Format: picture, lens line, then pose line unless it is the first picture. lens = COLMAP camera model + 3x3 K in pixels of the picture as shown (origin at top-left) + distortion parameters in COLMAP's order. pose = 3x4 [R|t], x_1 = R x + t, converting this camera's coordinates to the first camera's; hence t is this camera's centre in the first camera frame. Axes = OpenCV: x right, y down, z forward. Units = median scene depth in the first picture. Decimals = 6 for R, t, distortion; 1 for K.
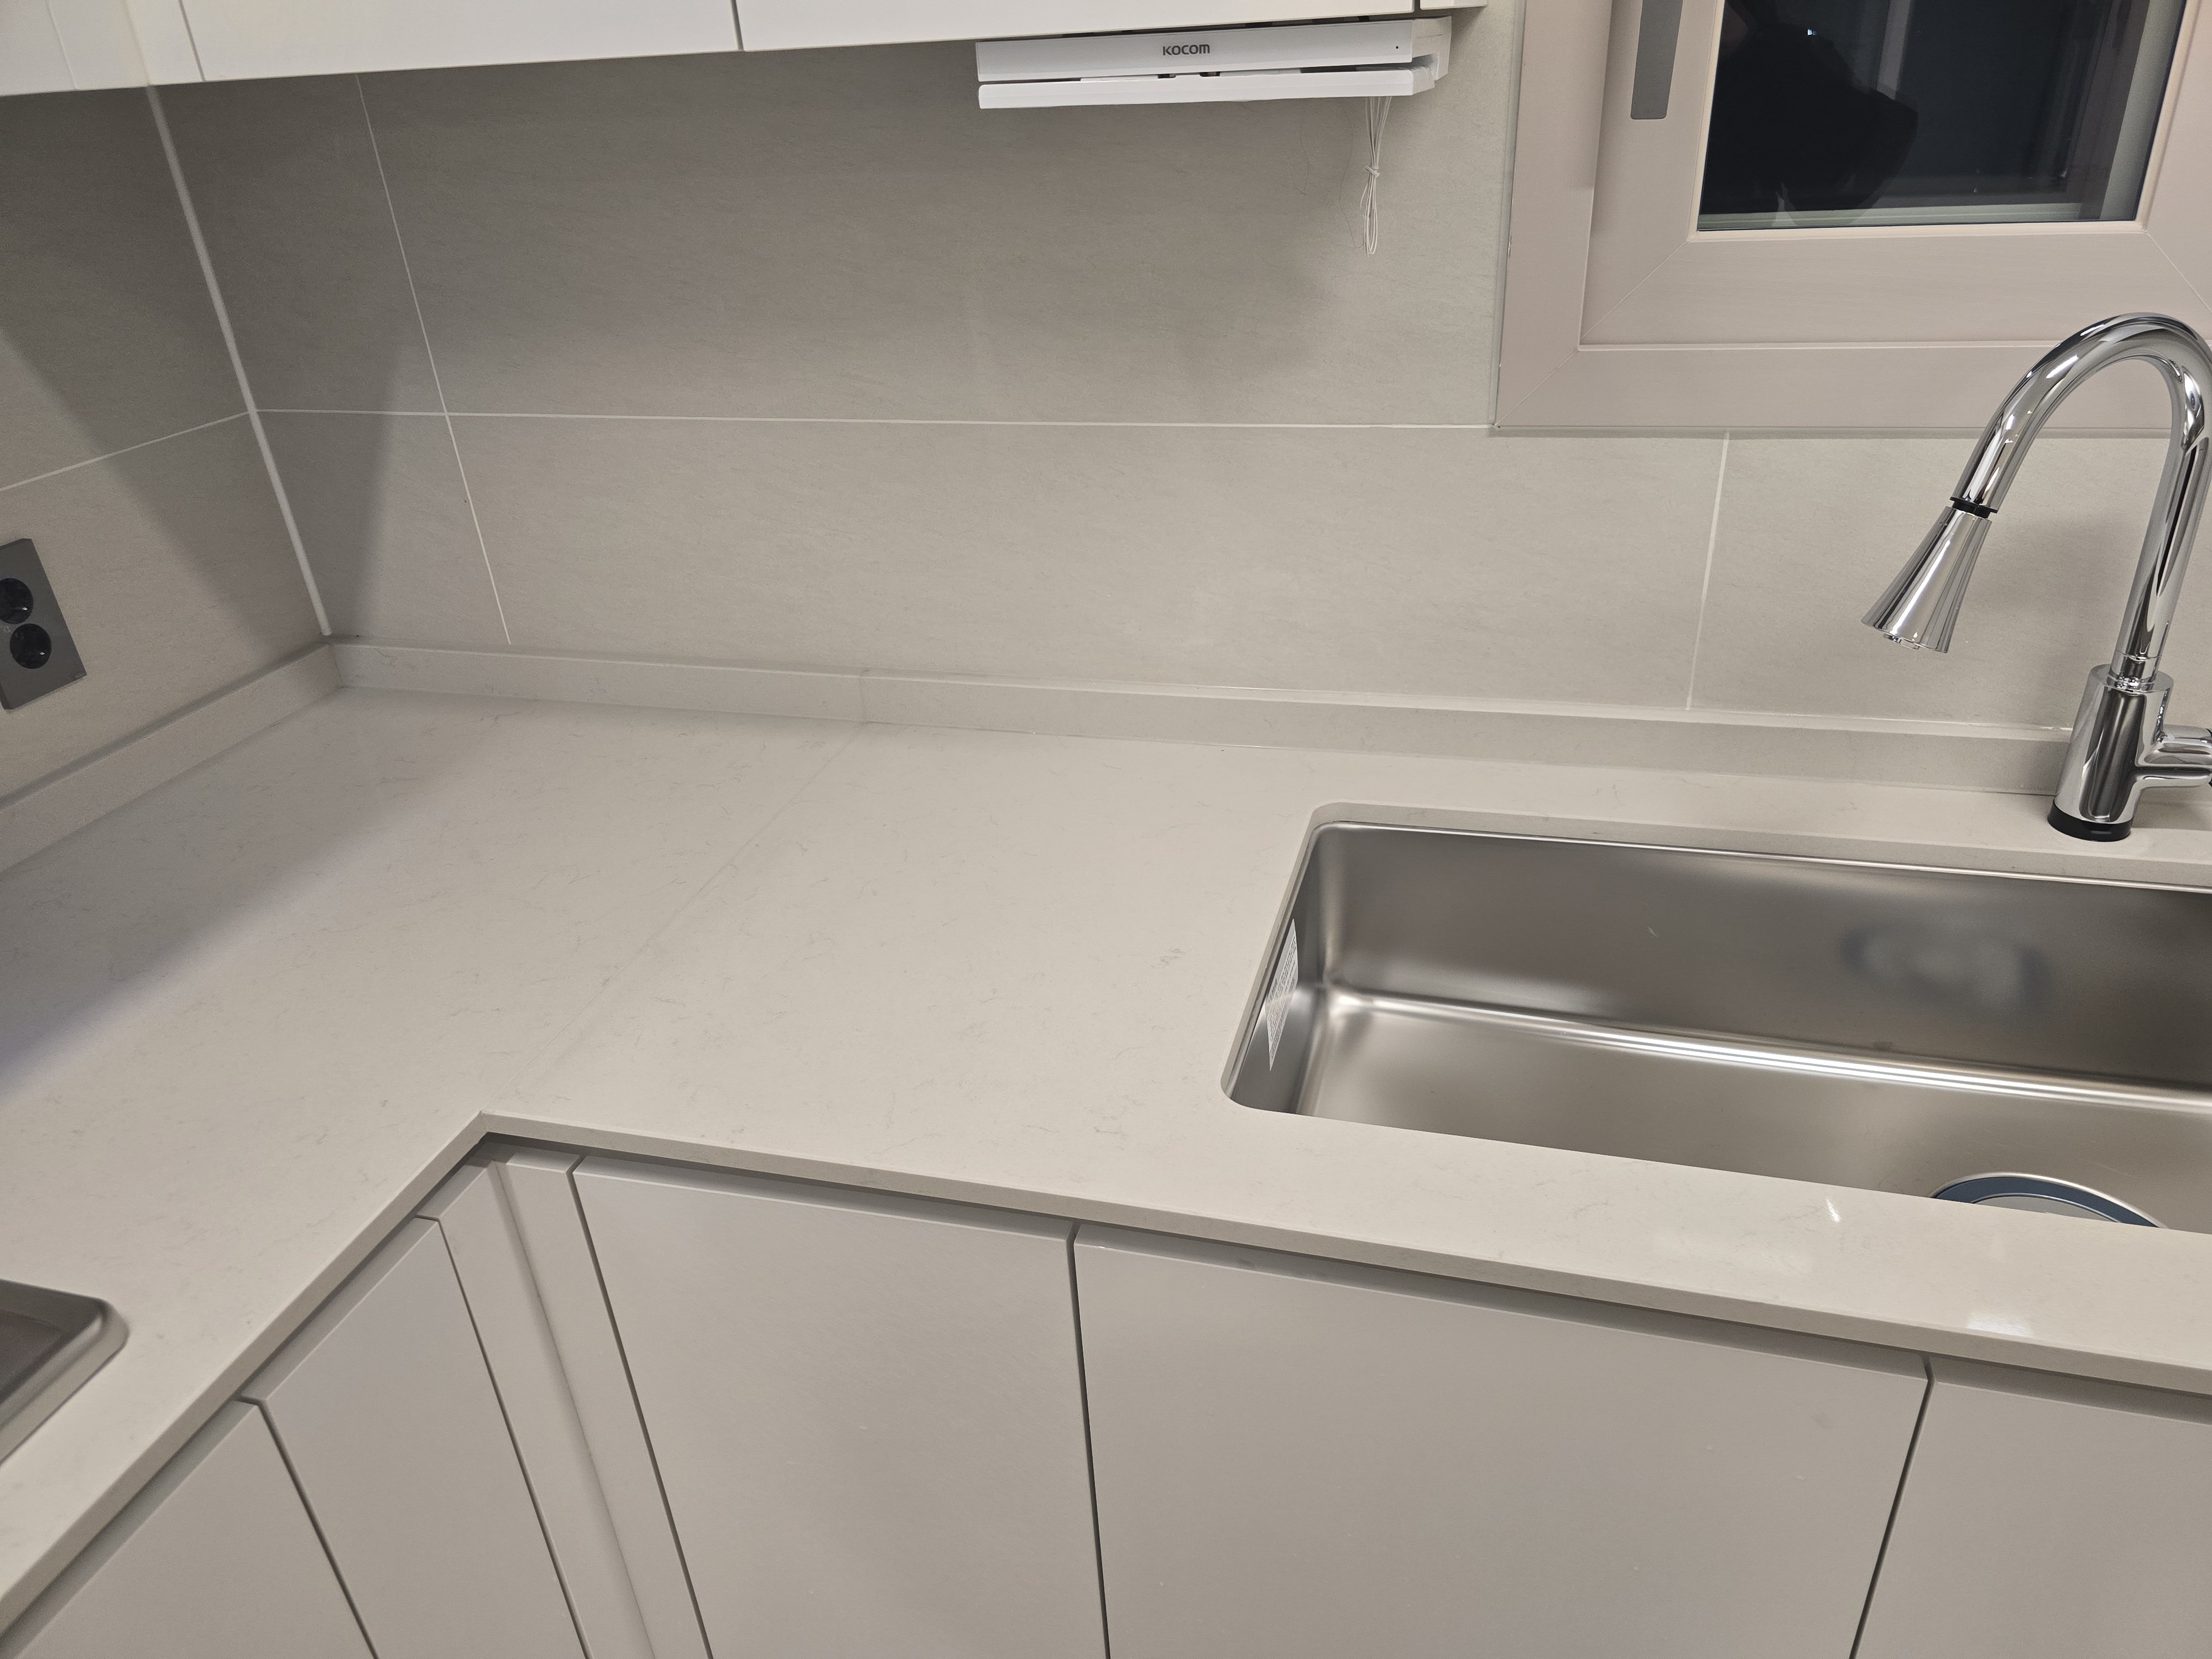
lens RADIAL K [[1490.9, 0, 1106.0], [0, 1490.9, 829.5], [0, 0, 1]] dist [-0.001319, -0.006367]
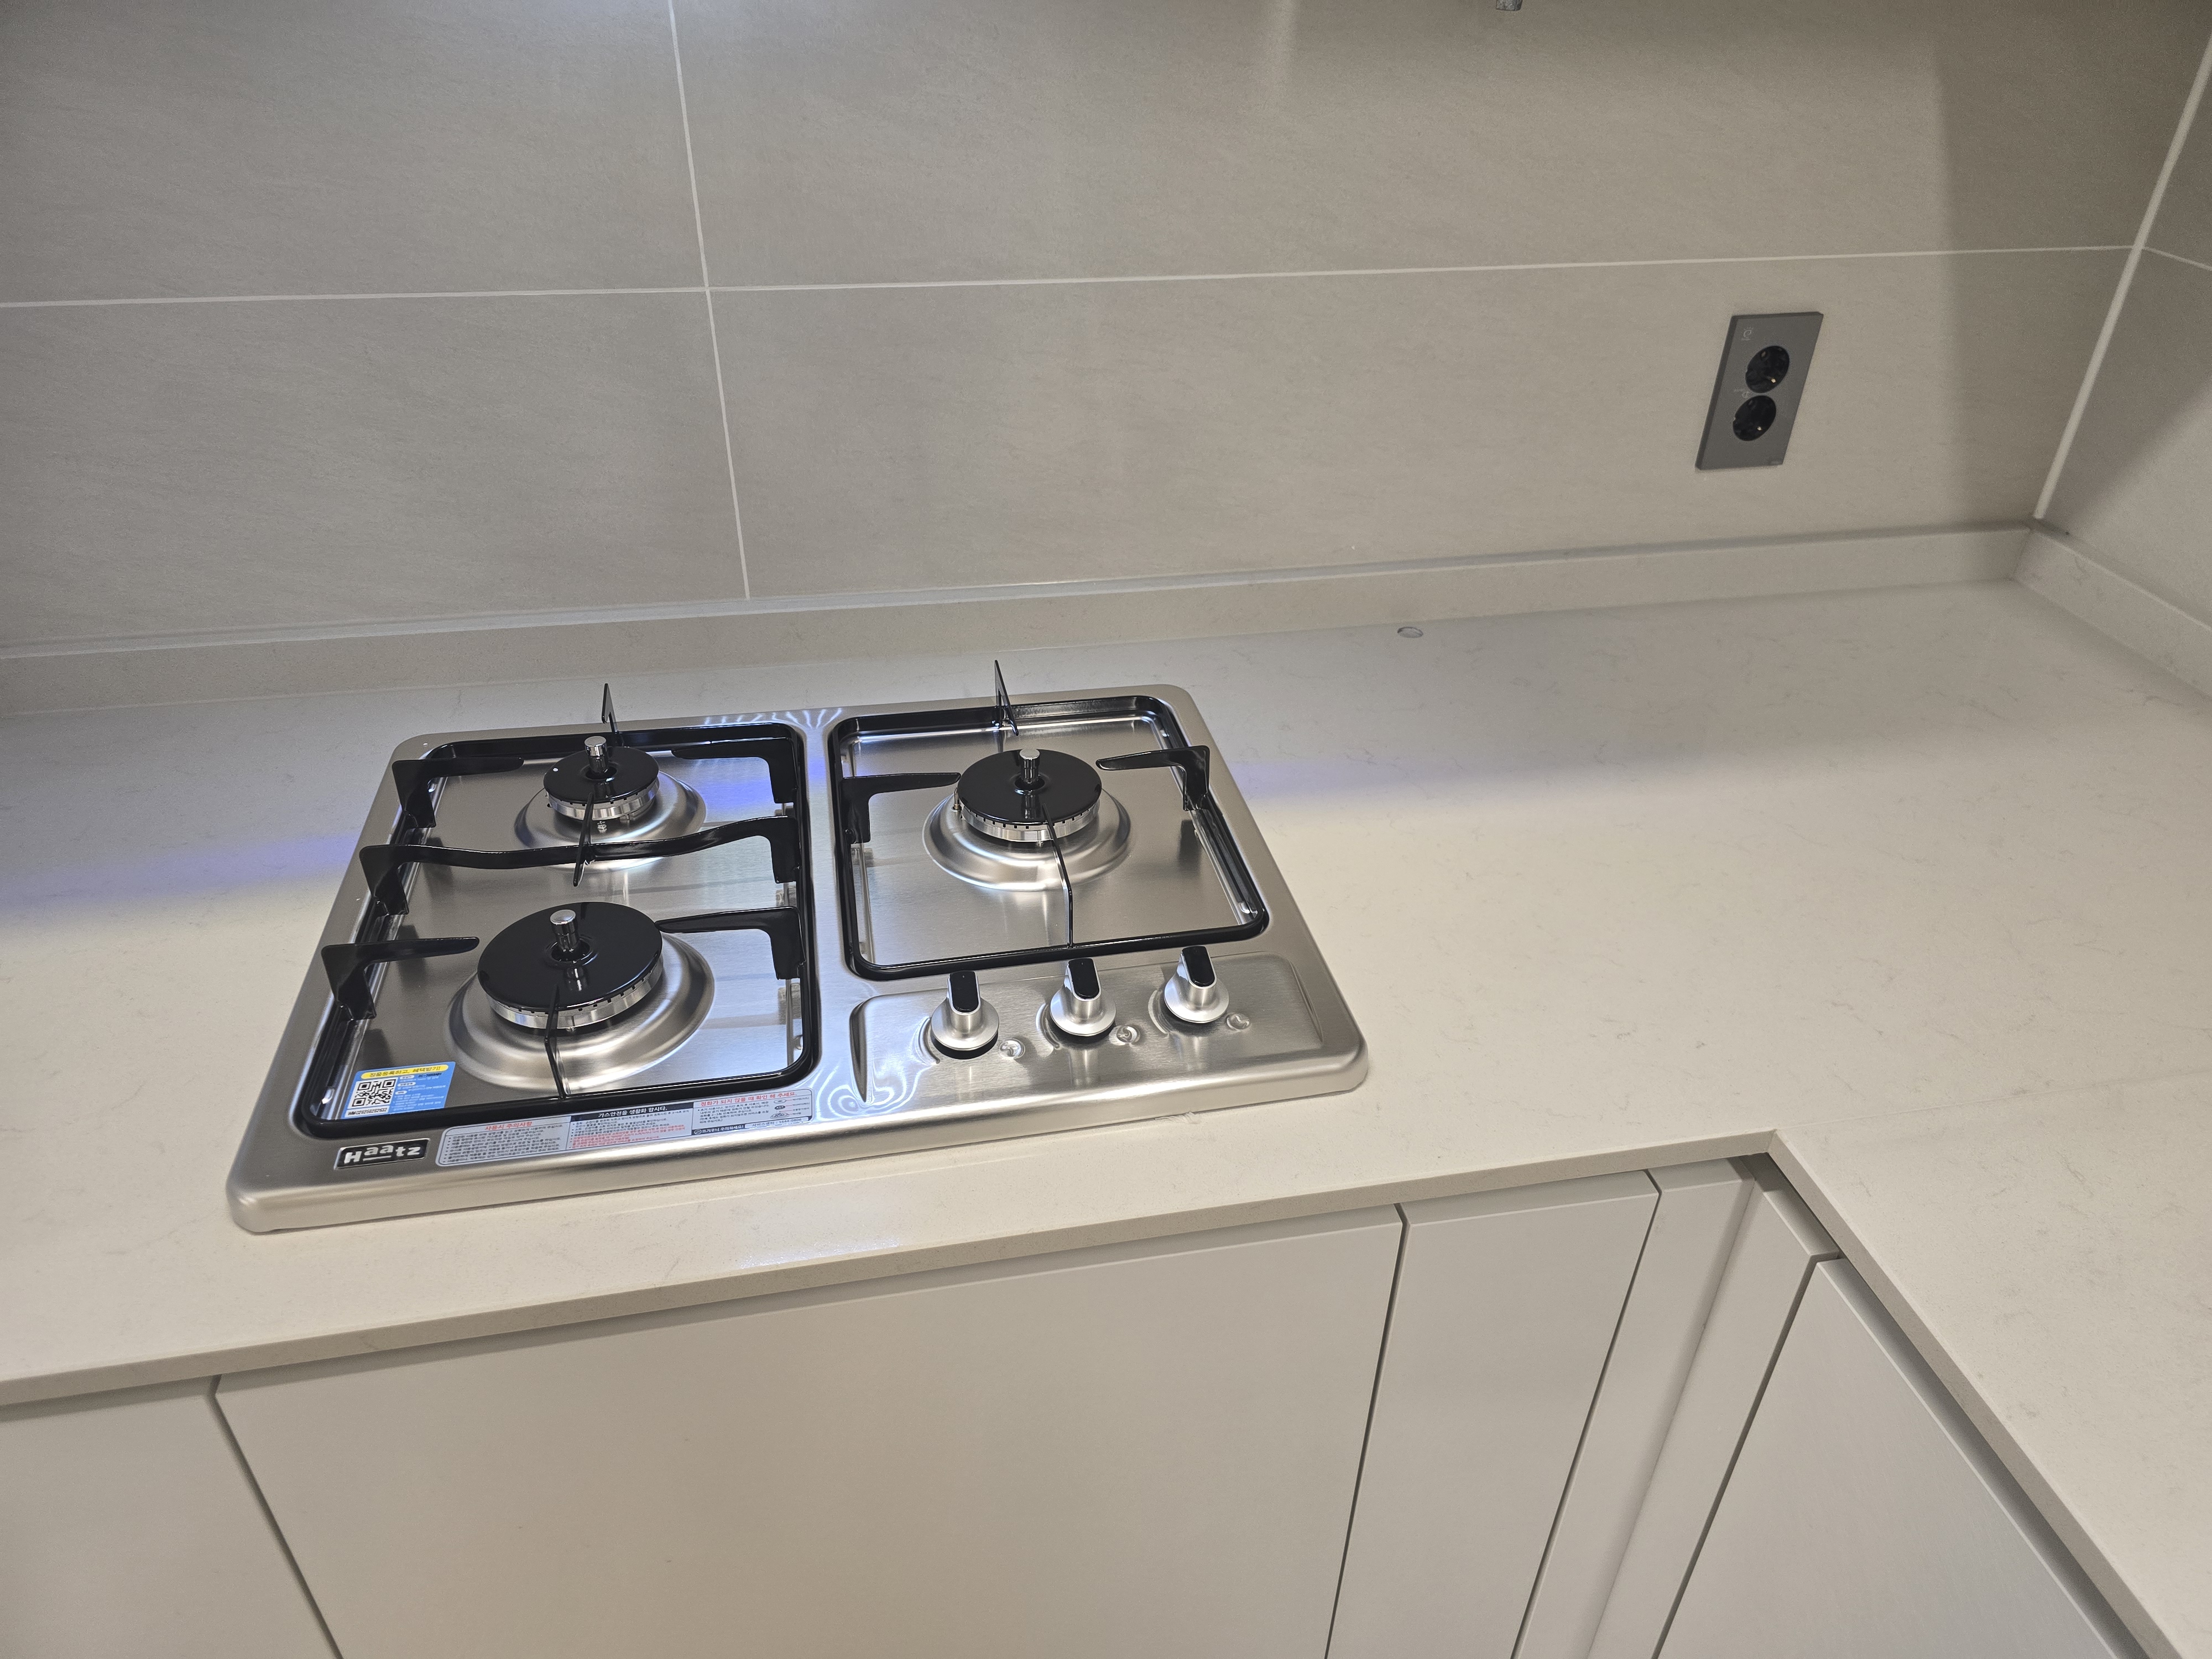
lens RADIAL K [[1484.8, 0, 1109.2], [0, 1484.8, 884.2], [0, 0, 1]] dist [0.002363, 0.003756]
pose [[0.445137, 0.559538, -0.699121, -0.043393], [-0.456543, 0.813455, 0.360360, -0.027524], [0.770339, 0.158770, 0.617552, 0.094669]]
